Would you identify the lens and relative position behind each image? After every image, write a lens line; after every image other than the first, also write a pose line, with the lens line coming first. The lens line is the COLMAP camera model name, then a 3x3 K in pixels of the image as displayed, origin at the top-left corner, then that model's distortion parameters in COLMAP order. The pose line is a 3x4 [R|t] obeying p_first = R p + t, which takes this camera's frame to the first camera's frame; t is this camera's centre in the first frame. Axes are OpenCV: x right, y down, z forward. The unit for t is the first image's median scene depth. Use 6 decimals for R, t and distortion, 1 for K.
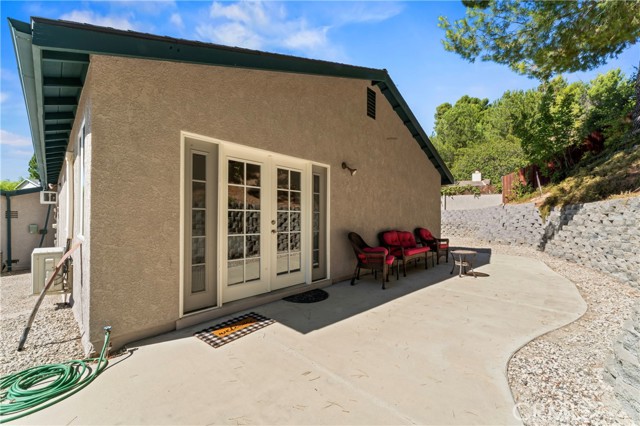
lens RADIAL K [[255.7, 0, 320.9], [0, 255.7, 214.2], [0, 0, 1]] dist [0.001524, -0.000384]
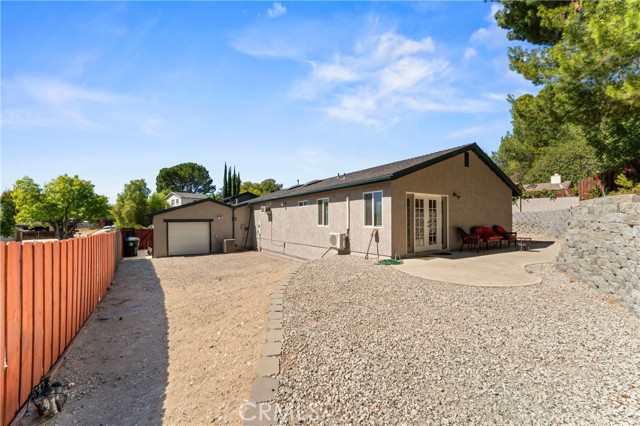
lens RADIAL K [[255.7, 0, 319.0], [0, 255.7, 215.6], [0, 0, 1]] dist [0.001524, -0.000384]
pose [[0.972484, -0.010723, -0.232722, -0.314559], [0.011492, 0.999932, 0.001951, -0.024490], [0.232685, -0.004572, 0.972541, -0.805278]]
